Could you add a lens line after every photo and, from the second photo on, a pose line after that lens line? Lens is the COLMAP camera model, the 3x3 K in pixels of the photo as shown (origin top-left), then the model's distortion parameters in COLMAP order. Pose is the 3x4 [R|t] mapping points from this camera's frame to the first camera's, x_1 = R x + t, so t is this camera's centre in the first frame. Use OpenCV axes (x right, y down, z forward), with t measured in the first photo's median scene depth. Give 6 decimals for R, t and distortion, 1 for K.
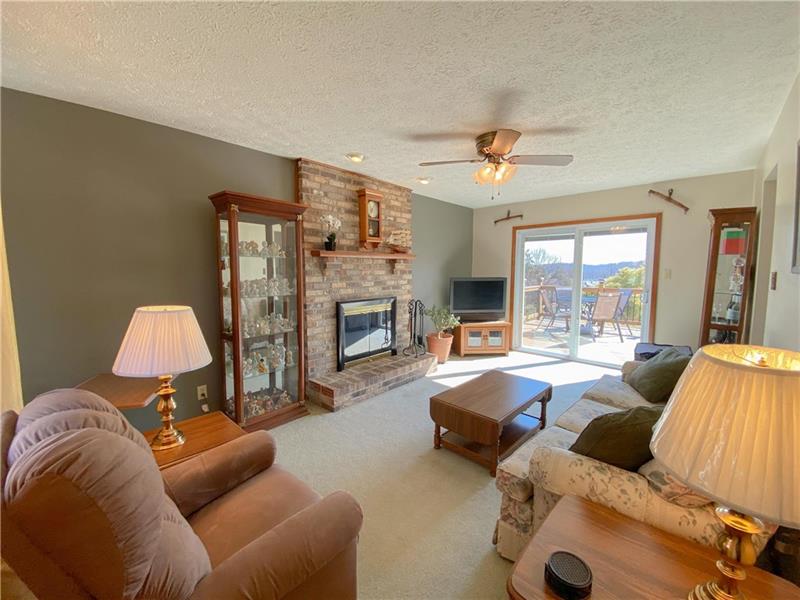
lens RADIAL K [[325.0, 0, 405.6], [0, 325.0, 296.3], [0, 0, 1]] dist [0.000216, -0.000266]
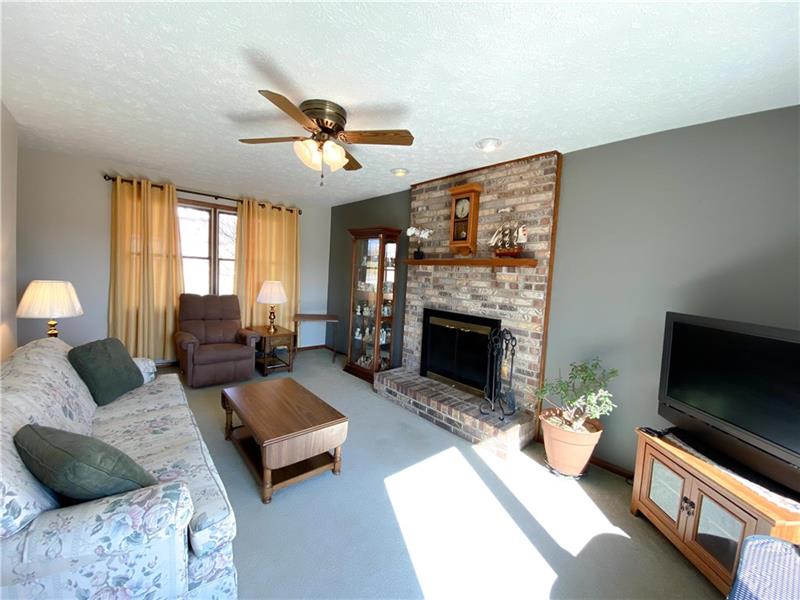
lens RADIAL K [[325.0, 0, 405.6], [0, 325.0, 296.3], [0, 0, 1]] dist [0.000216, -0.000266]
pose [[-0.125473, 0.058853, -0.990350, 0.794370], [-0.134675, 0.987988, 0.075775, -0.087253], [0.982914, 0.142883, -0.116040, 1.014200]]
